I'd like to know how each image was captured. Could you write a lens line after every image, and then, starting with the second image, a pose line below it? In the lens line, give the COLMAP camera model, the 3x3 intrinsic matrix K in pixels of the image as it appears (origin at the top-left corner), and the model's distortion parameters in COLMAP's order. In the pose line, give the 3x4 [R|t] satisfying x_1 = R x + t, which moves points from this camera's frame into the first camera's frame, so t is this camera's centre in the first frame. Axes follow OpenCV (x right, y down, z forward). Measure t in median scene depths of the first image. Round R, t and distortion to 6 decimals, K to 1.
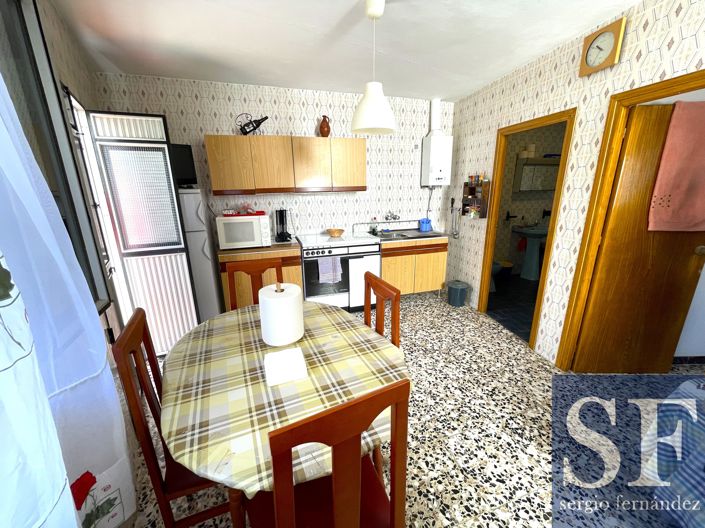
lens RADIAL K [[284.9, 0, 352.4], [0, 284.9, 264.3], [0, 0, 1]] dist [-0.001123, -0.000514]
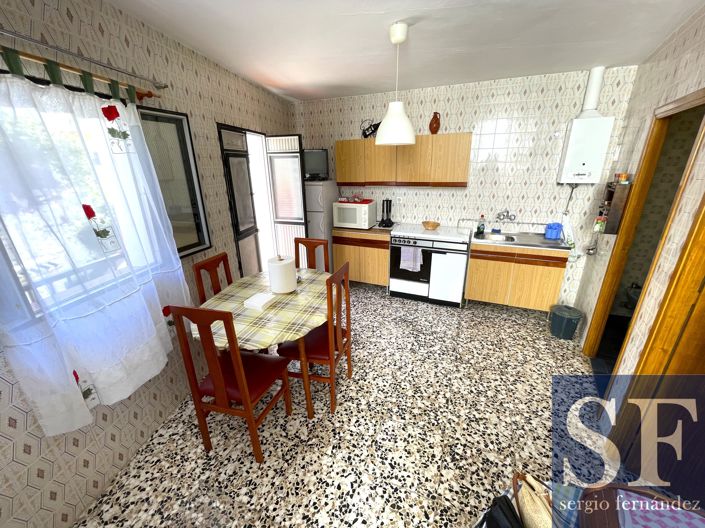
lens RADIAL K [[284.9, 0, 351.4], [0, 284.9, 264.1], [0, 0, 1]] dist [-0.001123, -0.000514]
pose [[0.748856, 0.222574, -0.624240, 0.477813], [-0.173533, 0.974908, 0.139430, -0.079959], [0.639610, 0.003913, 0.768690, 0.009256]]
